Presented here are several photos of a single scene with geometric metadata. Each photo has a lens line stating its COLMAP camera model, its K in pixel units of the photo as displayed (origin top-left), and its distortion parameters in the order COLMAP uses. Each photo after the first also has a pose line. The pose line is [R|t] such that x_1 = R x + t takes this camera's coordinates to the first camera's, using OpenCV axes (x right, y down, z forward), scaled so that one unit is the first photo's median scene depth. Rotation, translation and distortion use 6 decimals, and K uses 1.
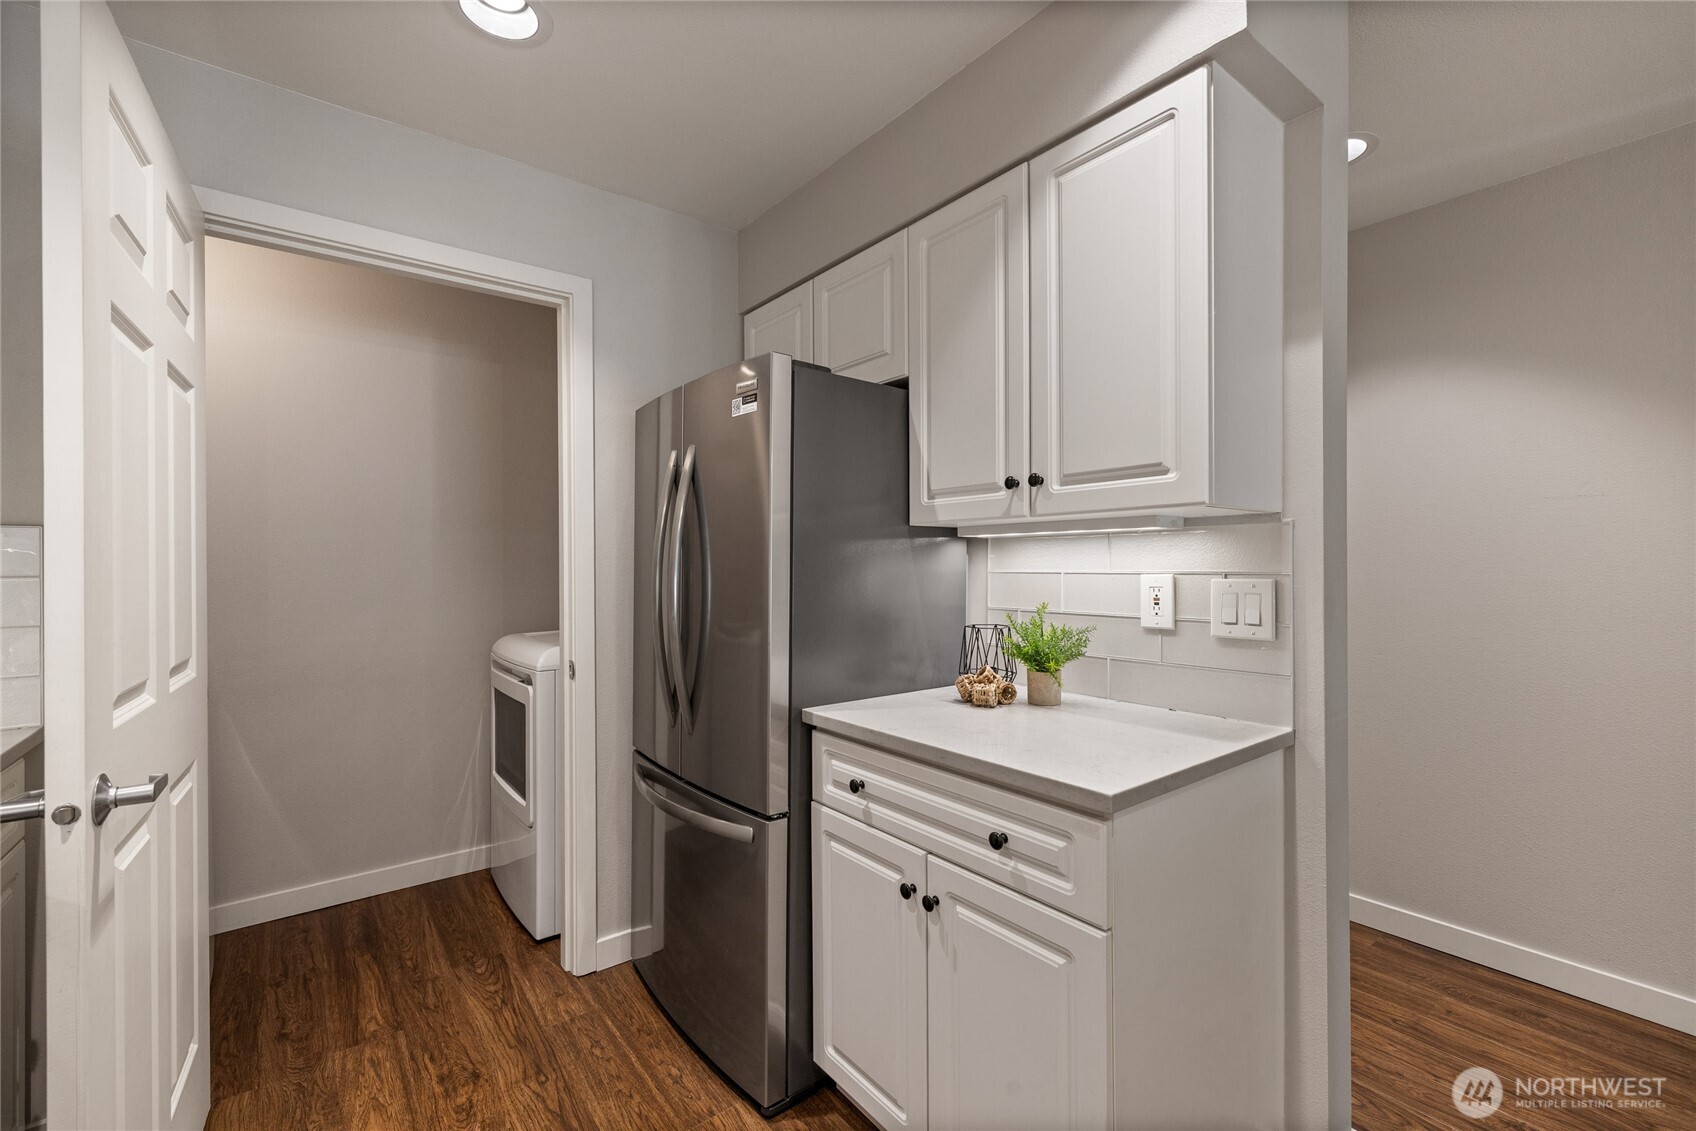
lens RADIAL K [[713.4, 0, 849.8], [0, 713.4, 568.1], [0, 0, 1]] dist [0.001974, -0.000474]
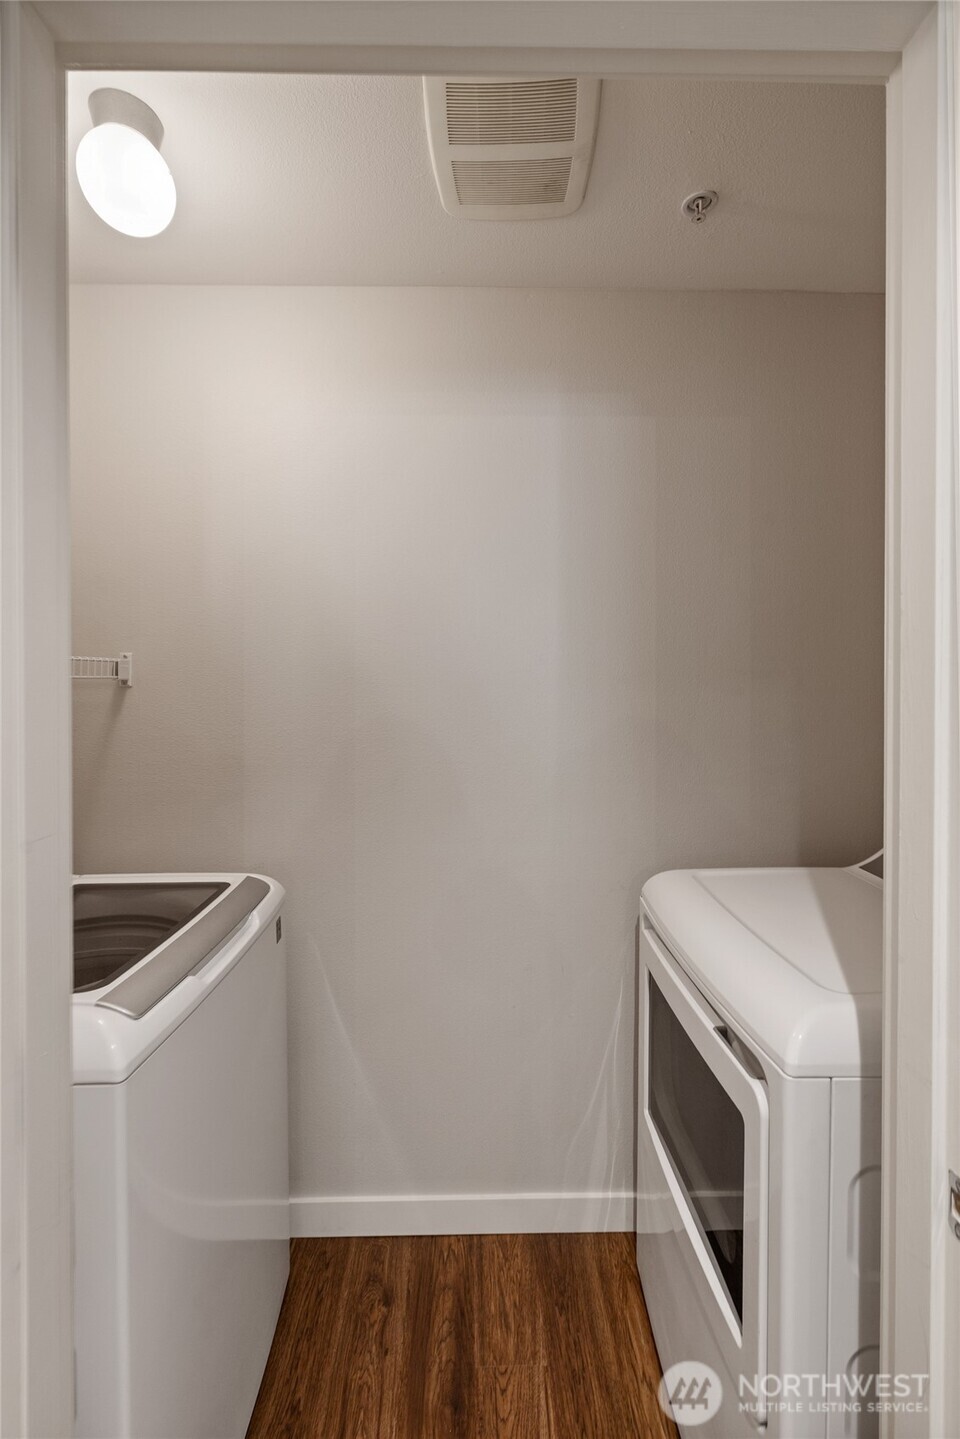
lens RADIAL K [[602.8, 0, 482.9], [0, 602.8, 714.5], [0, 0, 1]] dist [0.002724, -0.000193]
pose [[0.796393, 0.015304, -0.604586, -0.305180], [-0.007920, 0.999858, 0.014877, -0.043983], [0.604728, -0.007060, 0.796401, 0.518937]]
